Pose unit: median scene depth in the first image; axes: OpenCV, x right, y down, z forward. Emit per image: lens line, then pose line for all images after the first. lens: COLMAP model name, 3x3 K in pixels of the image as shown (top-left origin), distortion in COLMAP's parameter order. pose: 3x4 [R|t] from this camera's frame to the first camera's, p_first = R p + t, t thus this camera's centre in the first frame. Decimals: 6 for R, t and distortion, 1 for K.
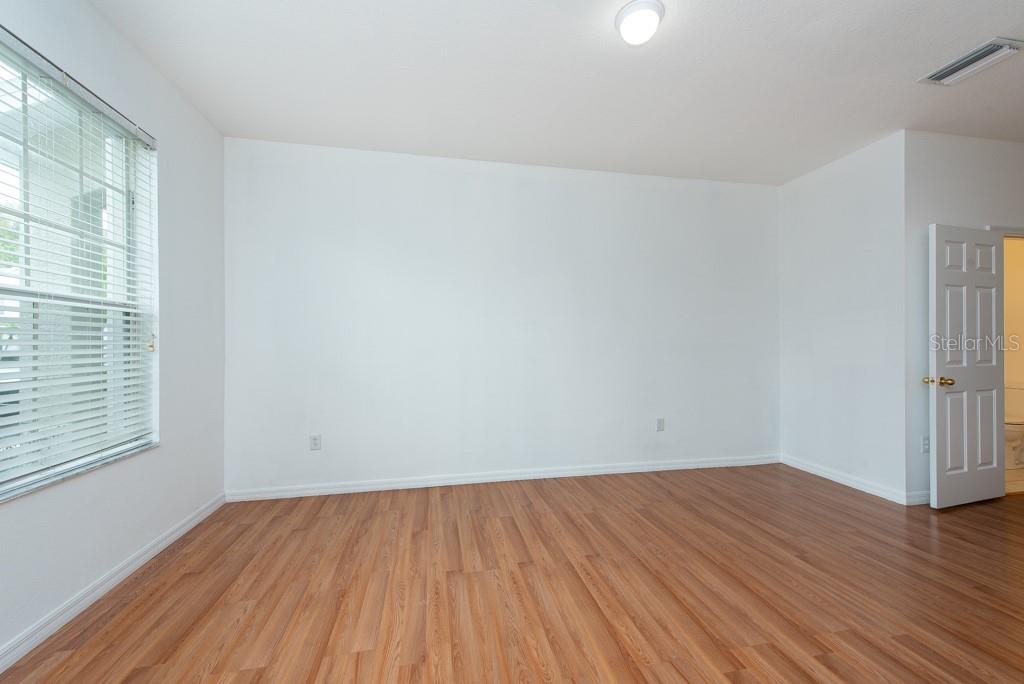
lens RADIAL K [[404.0, 0, 512.9], [0, 404.0, 336.6], [0, 0, 1]] dist [0.009295, -0.001205]
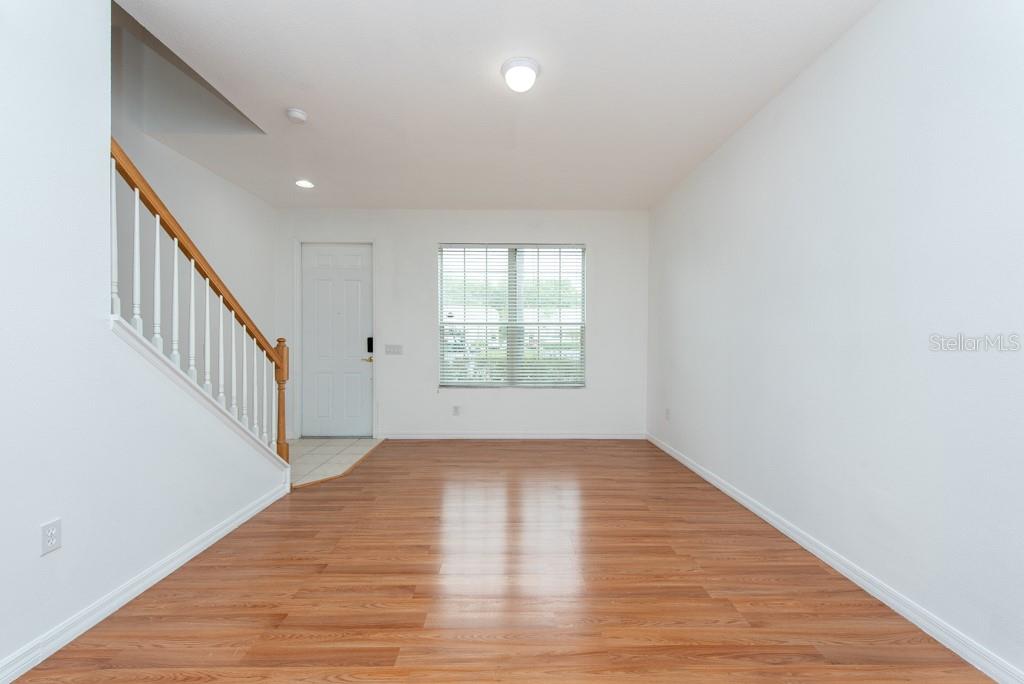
lens RADIAL K [[404.0, 0, 508.5], [0, 404.0, 341.8], [0, 0, 1]] dist [0.009295, -0.001205]
pose [[-0.193725, 0.005626, -0.981040, 1.283644], [0.017825, 0.999839, 0.002214, 0.011037], [0.980894, -0.017058, -0.193794, 1.027599]]
